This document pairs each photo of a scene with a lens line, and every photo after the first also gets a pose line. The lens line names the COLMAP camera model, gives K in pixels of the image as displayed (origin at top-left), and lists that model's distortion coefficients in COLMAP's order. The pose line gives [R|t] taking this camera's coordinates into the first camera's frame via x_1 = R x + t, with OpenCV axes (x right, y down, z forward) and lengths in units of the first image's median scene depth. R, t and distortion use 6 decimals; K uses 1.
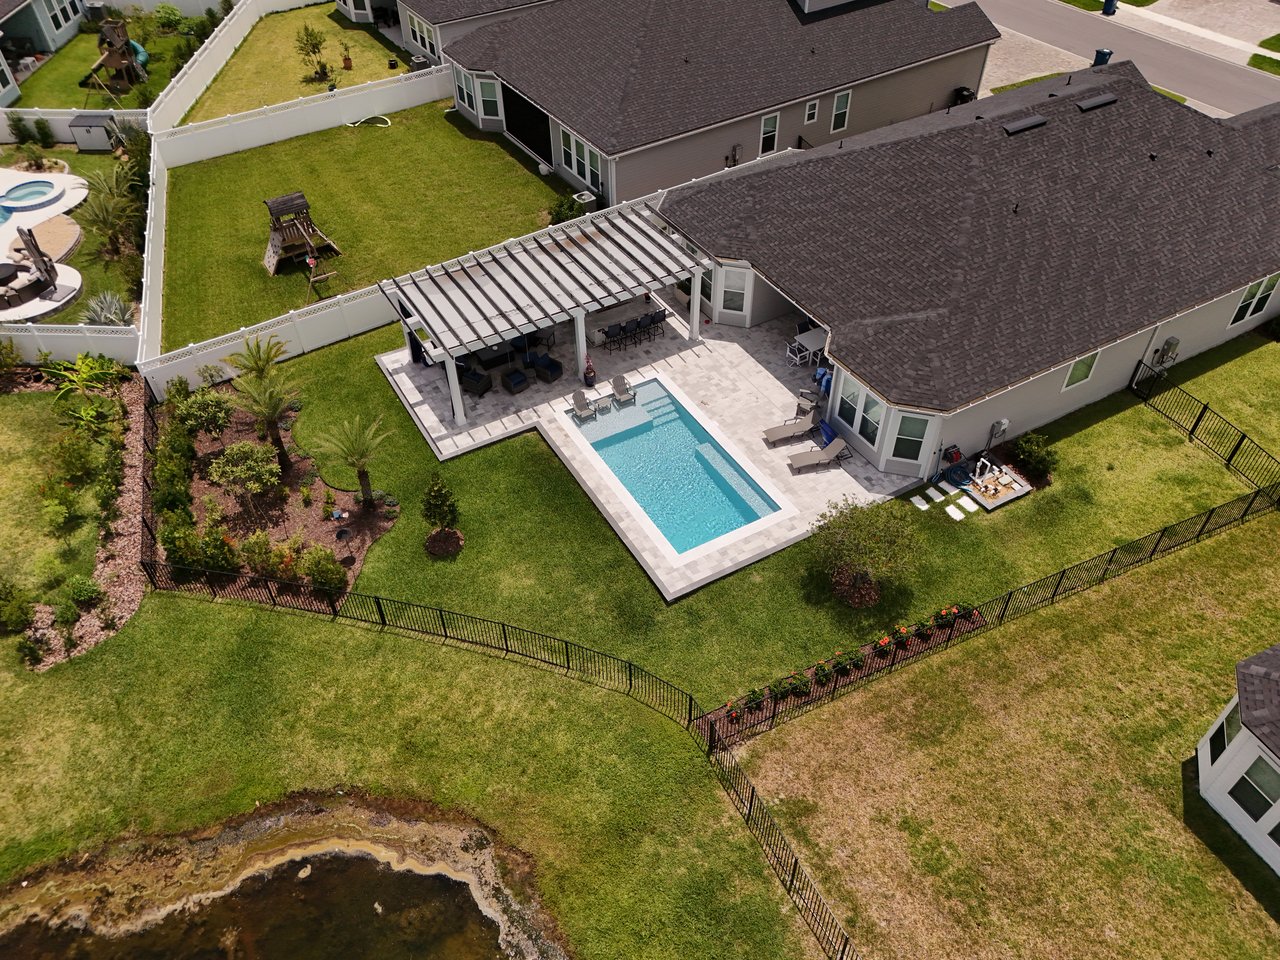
lens RADIAL K [[951.5, 0, 640.0], [0, 951.5, 480.0], [0, 0, 1]] dist [0.063473, -0.055472]
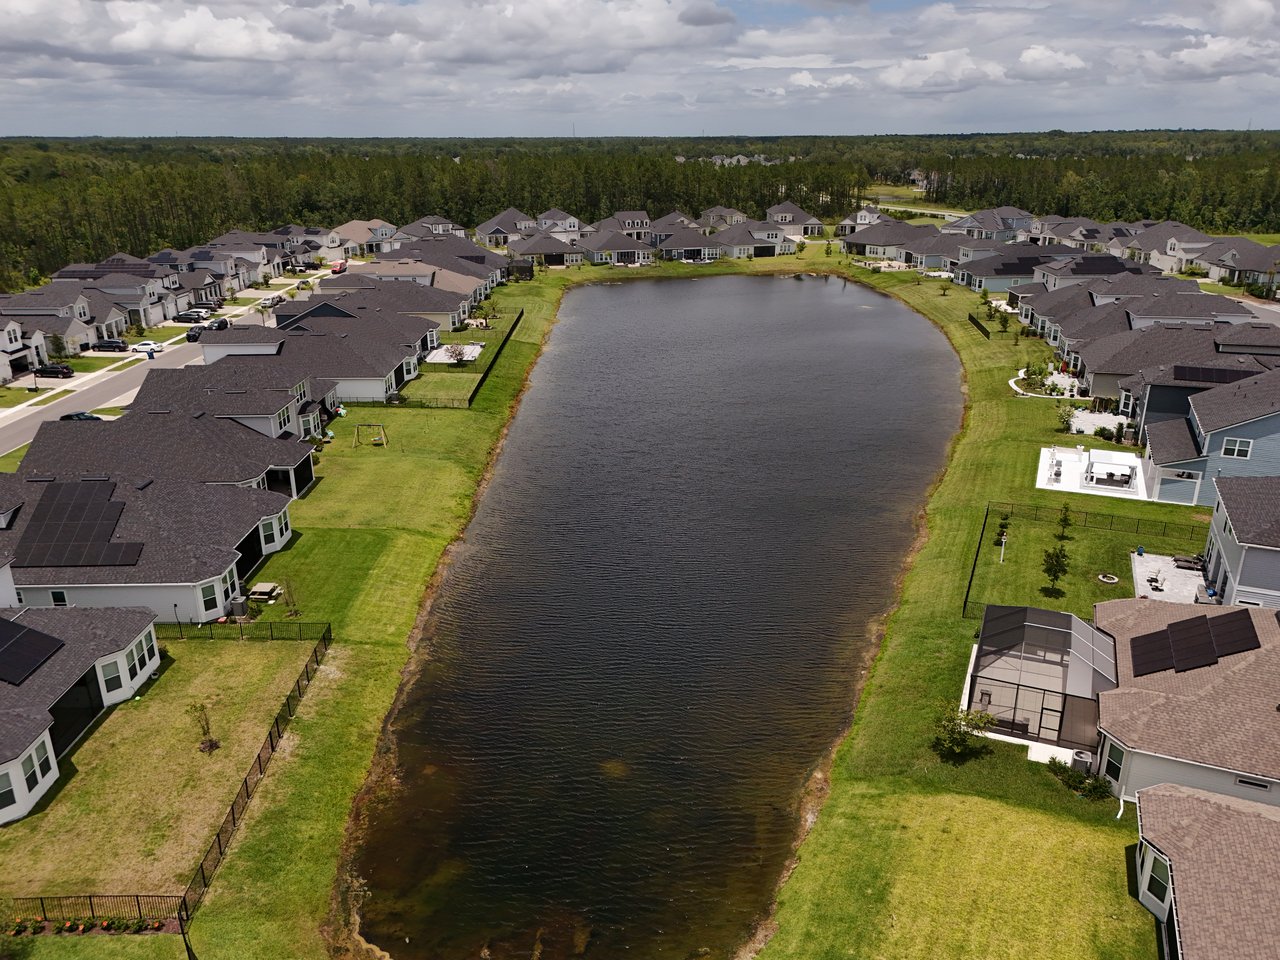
lens RADIAL K [[951.5, 0, 640.0], [0, 951.5, 480.0], [0, 0, 1]] dist [0.063473, -0.055472]
pose [[-0.919465, -0.121999, 0.373765, -0.807525], [0.279503, 0.465765, 0.839608, -0.858572], [-0.276518, 0.876458, -0.394156, 0.566075]]
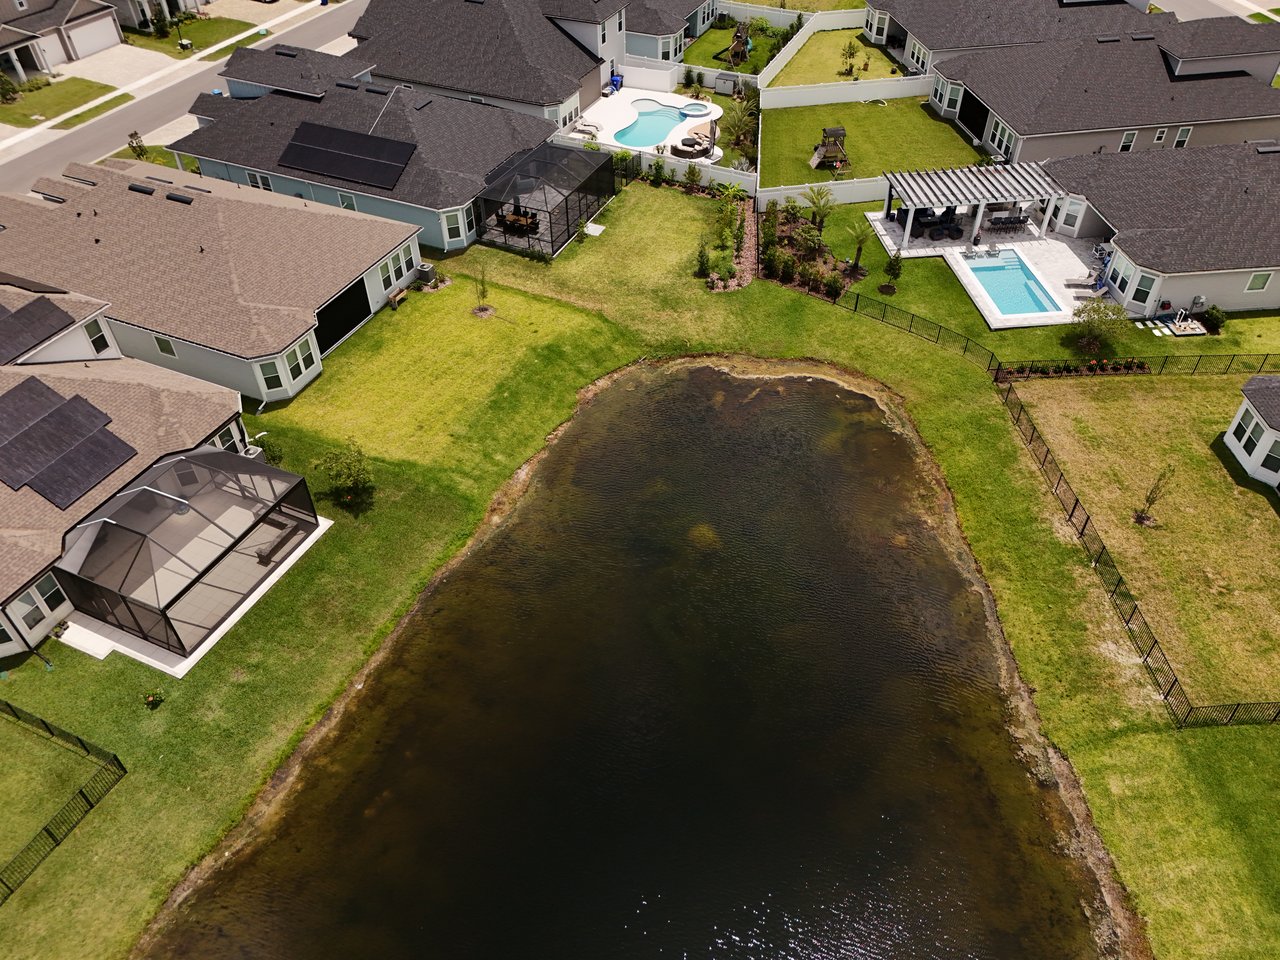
lens RADIAL K [[951.5, 0, 640.0], [0, 951.5, 480.0], [0, 0, 1]] dist [0.063473, -0.055472]
pose [[0.914290, 0.275331, -0.297098, 0.033193], [-0.282556, 0.959058, 0.019252, 0.500587], [0.290235, 0.066345, 0.954653, -0.983277]]
